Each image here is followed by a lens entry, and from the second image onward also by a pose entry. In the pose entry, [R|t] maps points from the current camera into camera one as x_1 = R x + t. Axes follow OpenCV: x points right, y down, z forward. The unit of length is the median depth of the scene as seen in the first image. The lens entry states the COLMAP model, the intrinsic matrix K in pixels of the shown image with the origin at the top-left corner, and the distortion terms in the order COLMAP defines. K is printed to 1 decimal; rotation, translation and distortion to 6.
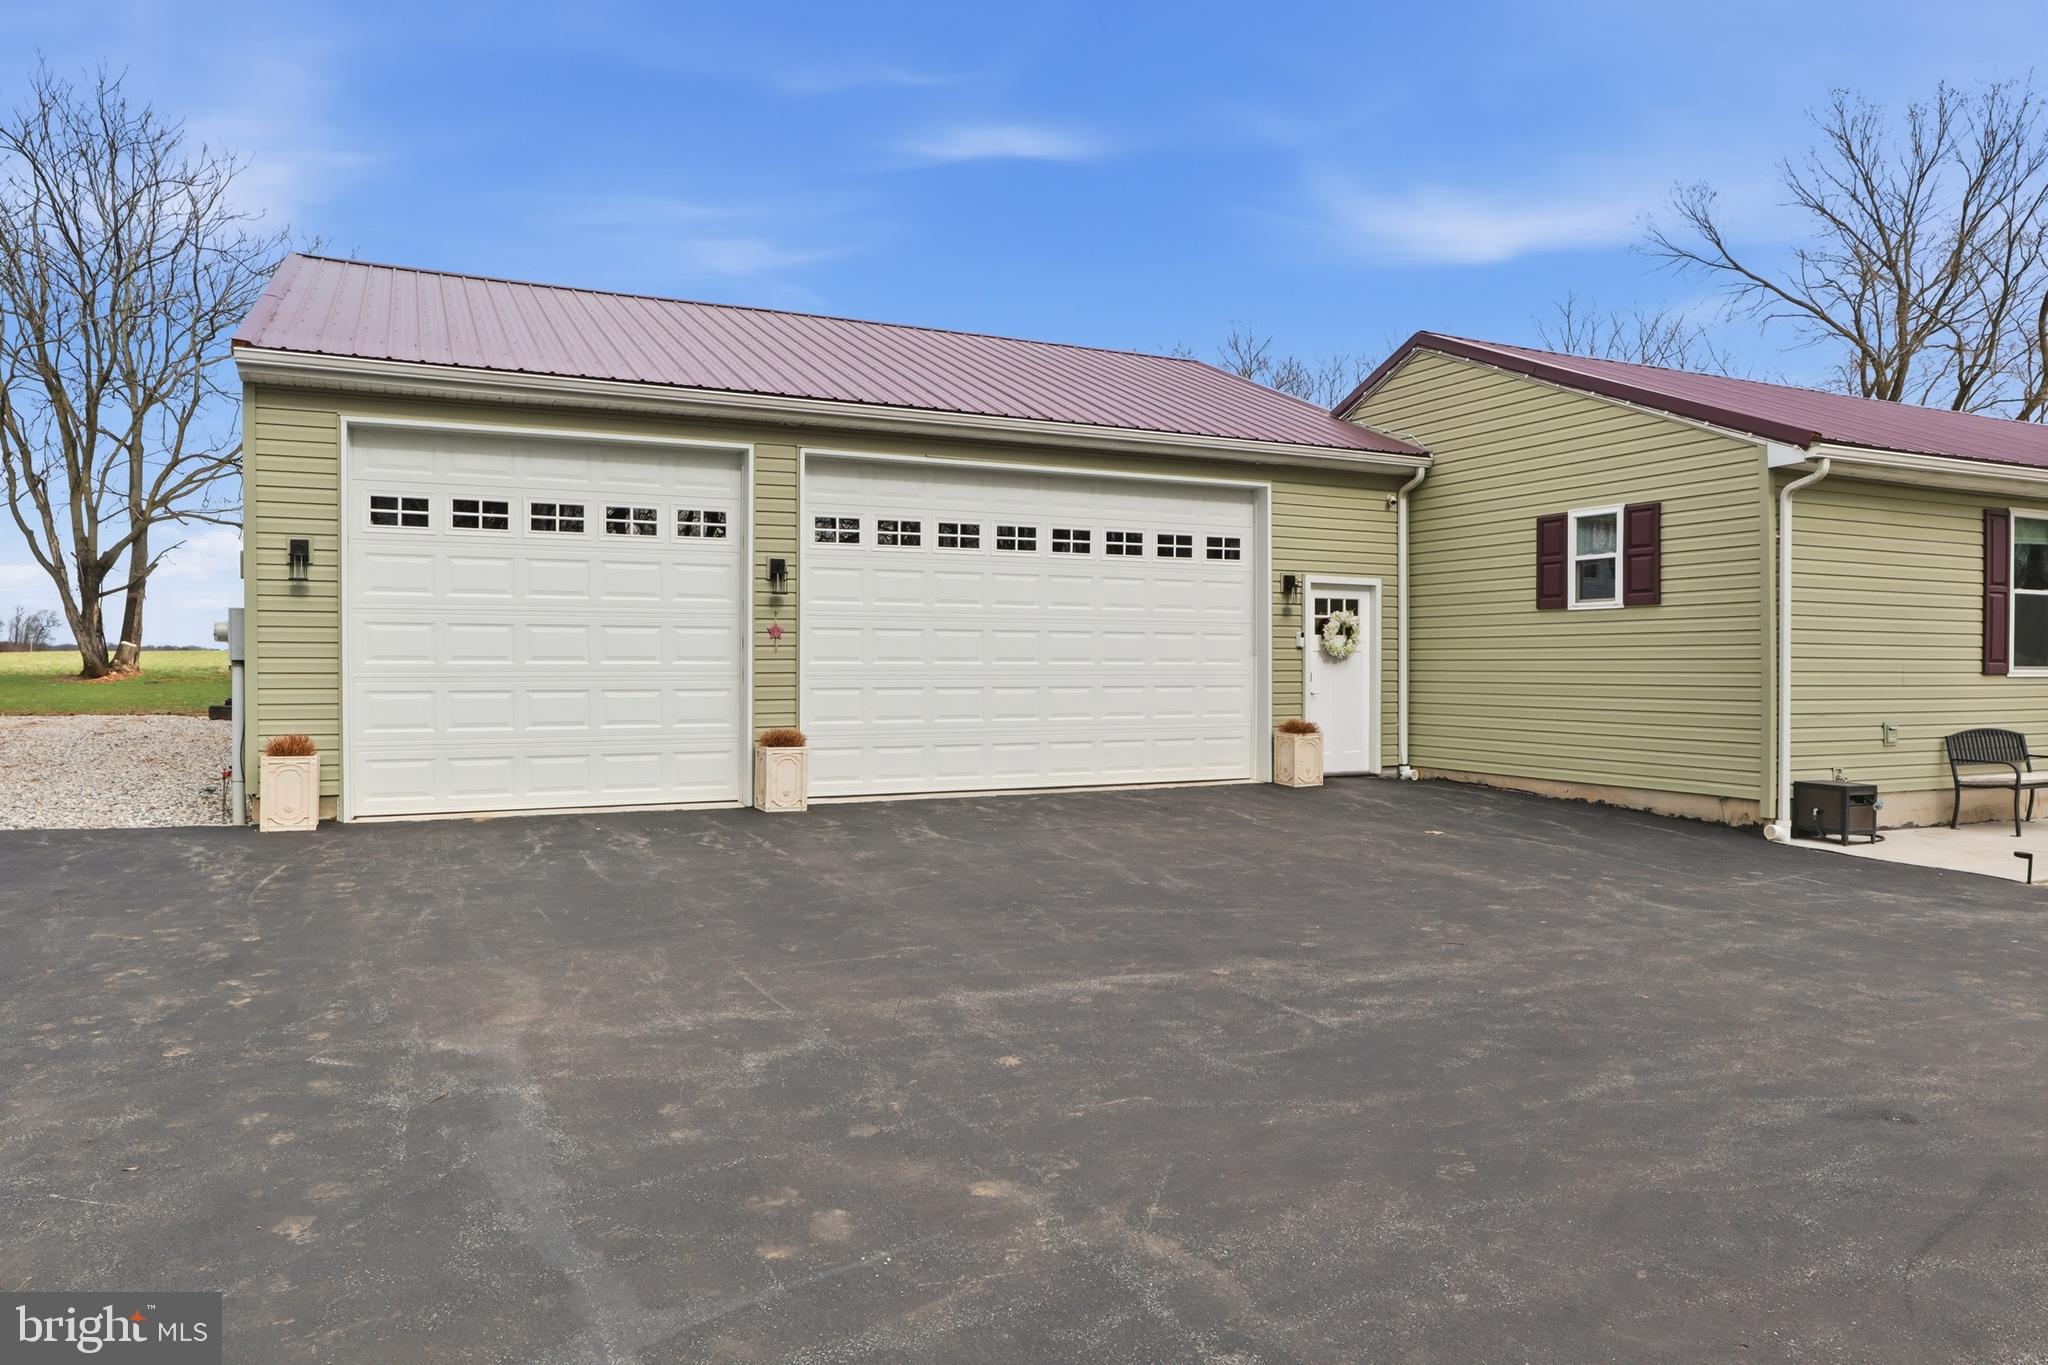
lens RADIAL K [[1305.4, 0, 1024.0], [0, 1305.4, 682.5], [0, 0, 1]] dist [-0.041595, 0.031903]
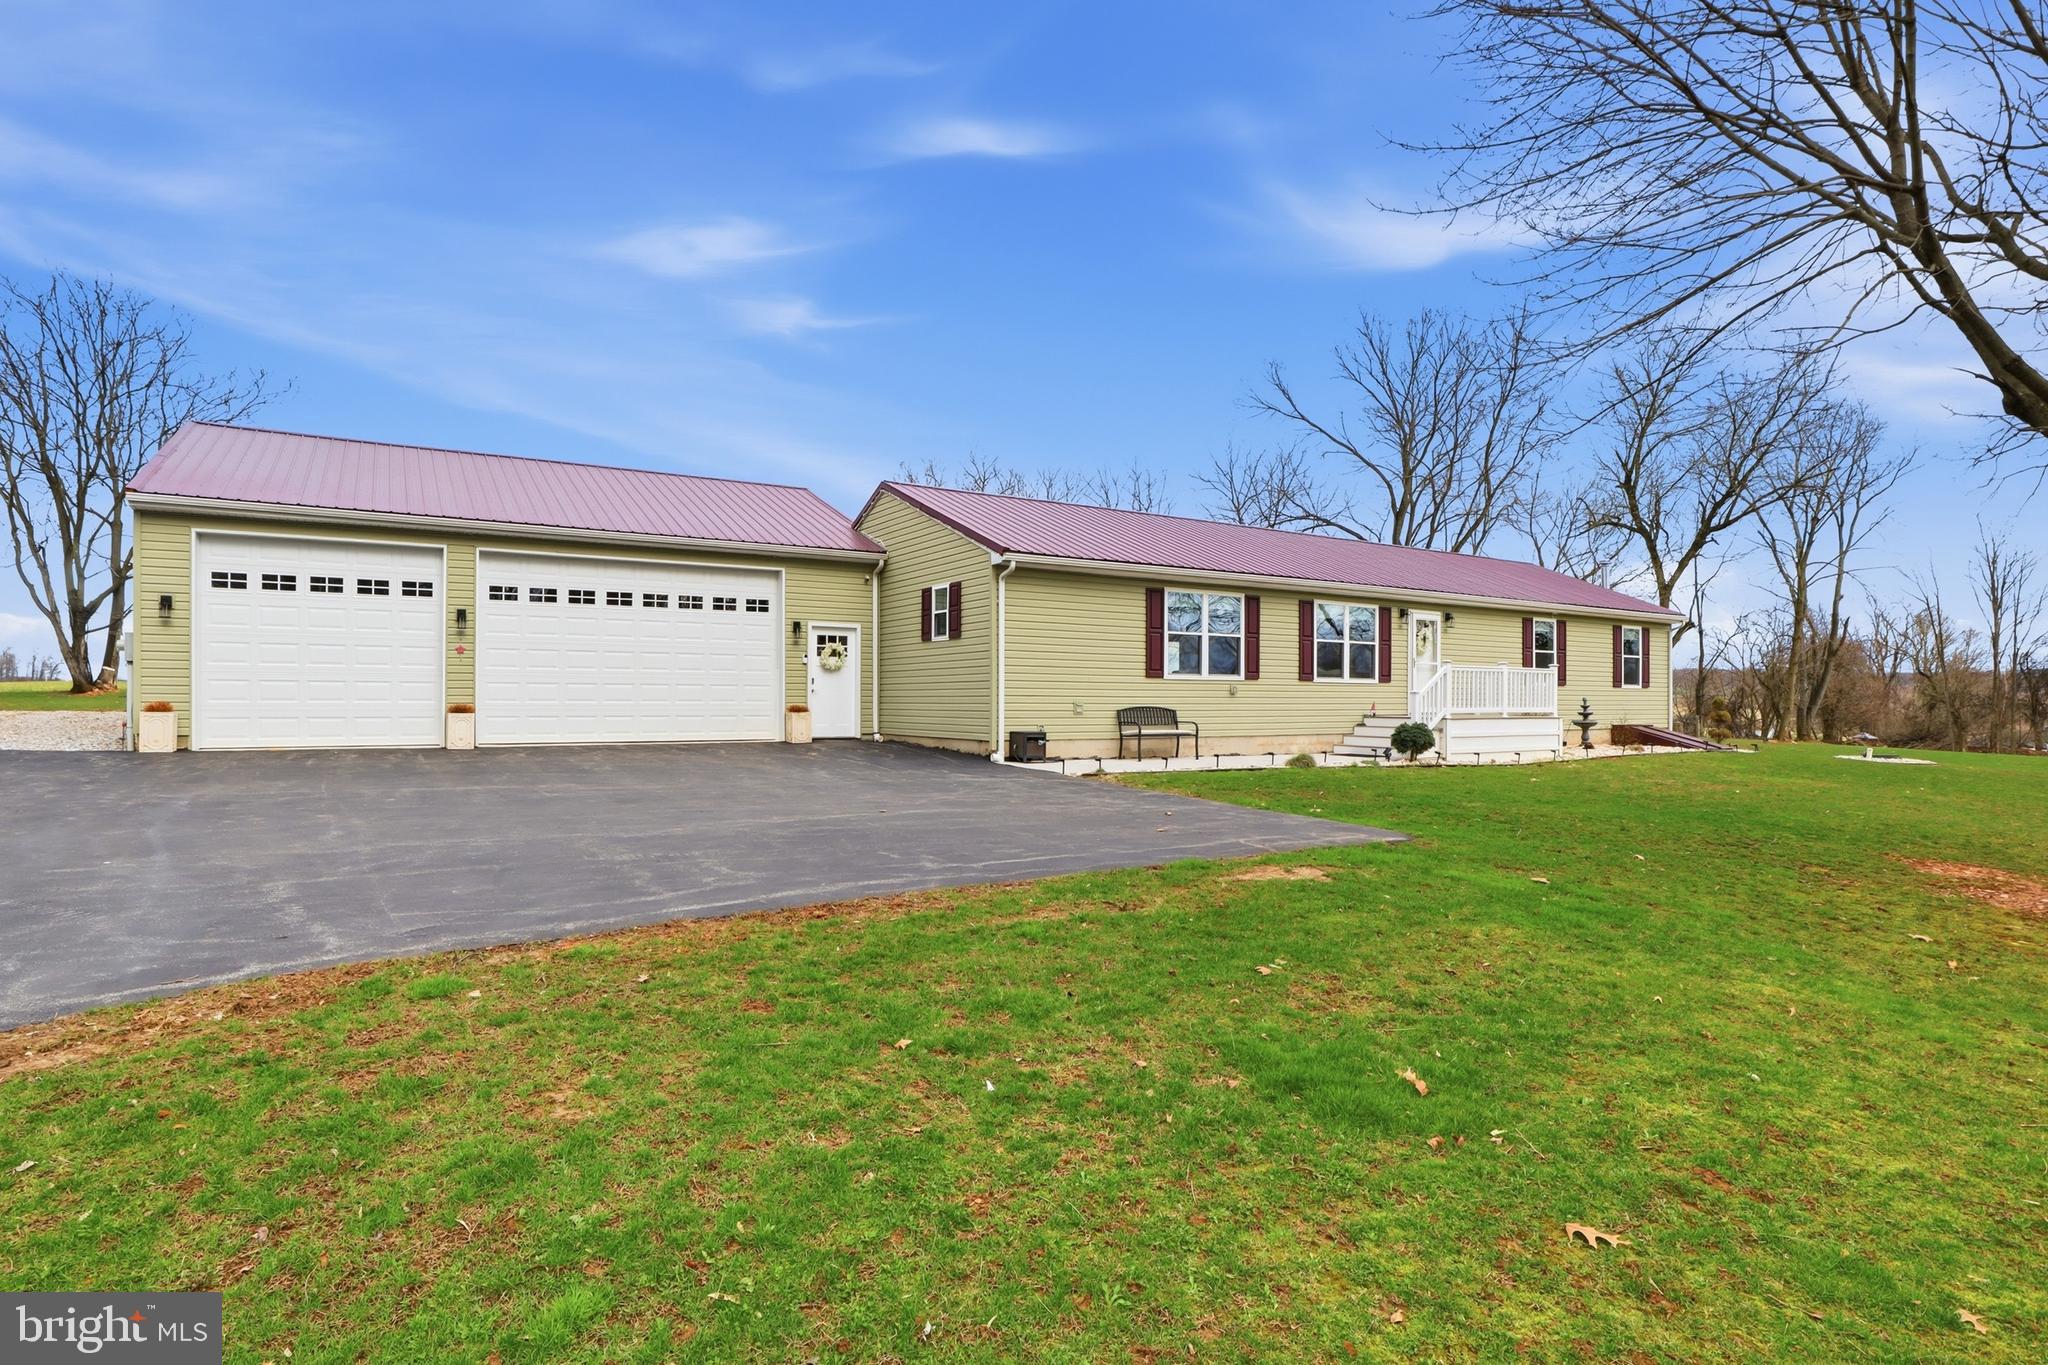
lens RADIAL K [[1053.8, 0, 1020.5], [0, 1053.8, 696.4], [0, 0, 1]] dist [-0.027325, 0.000727]
pose [[0.994801, 0.002739, 0.101799, 0.358851], [-0.001026, 0.999857, -0.016881, 0.040818], [-0.101831, 0.016689, 0.994662, -0.421918]]
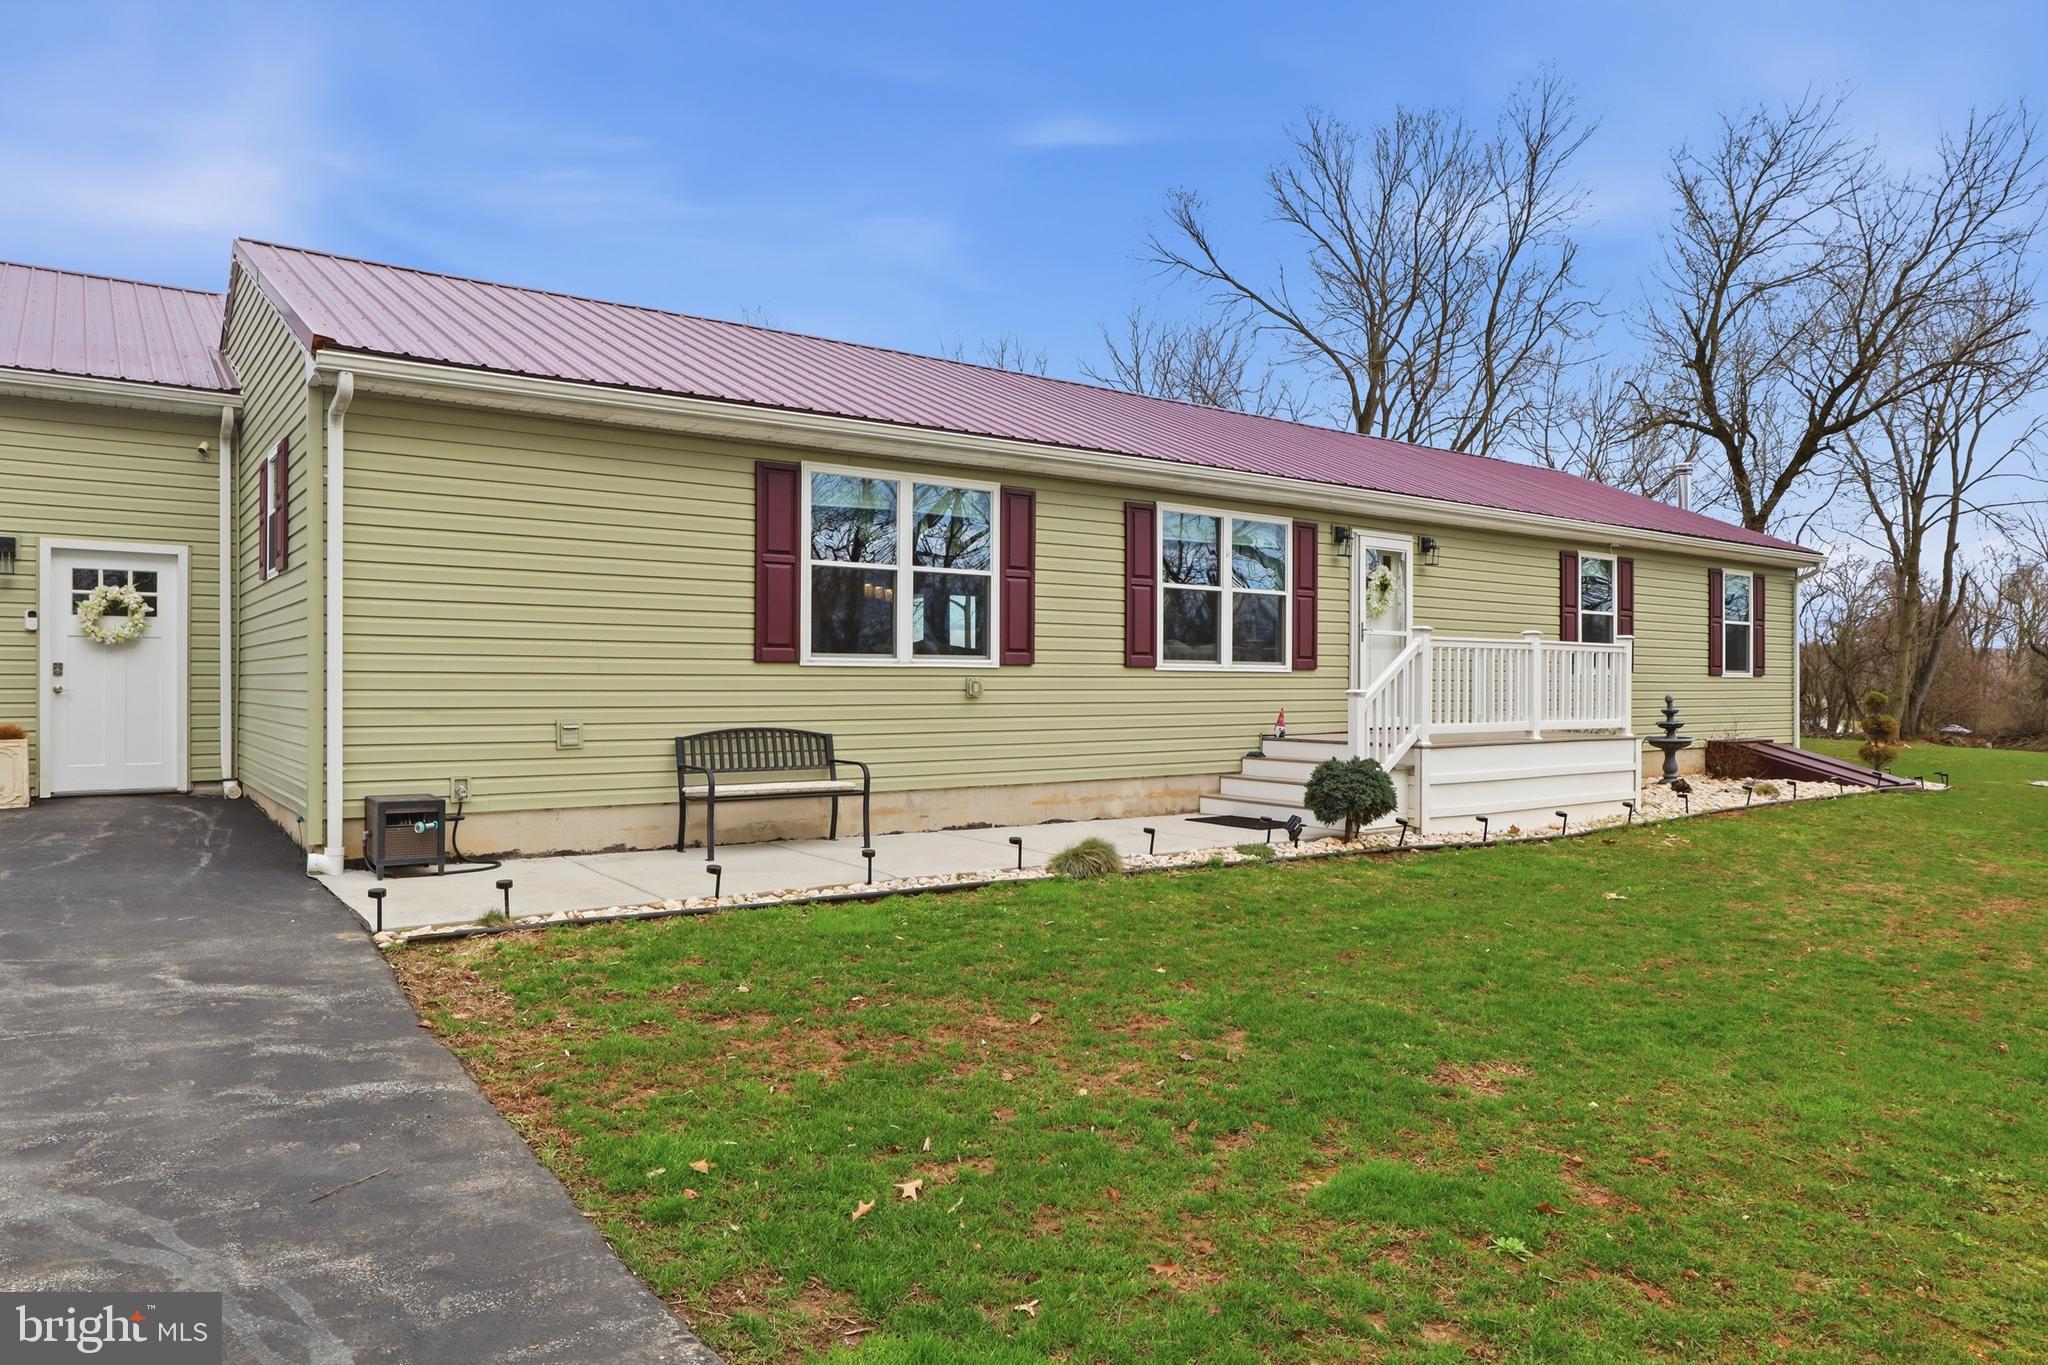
lens RADIAL K [[1299.9, 0, 1024.0], [0, 1299.9, 682.5], [0, 0, 1]] dist [-0.019883, -0.000623]
pose [[0.983708, 0.000770, 0.179772, 0.665991], [0.001714, 0.999905, -0.013660, 0.015920], [-0.179766, 0.013746, 0.983613, 0.138175]]
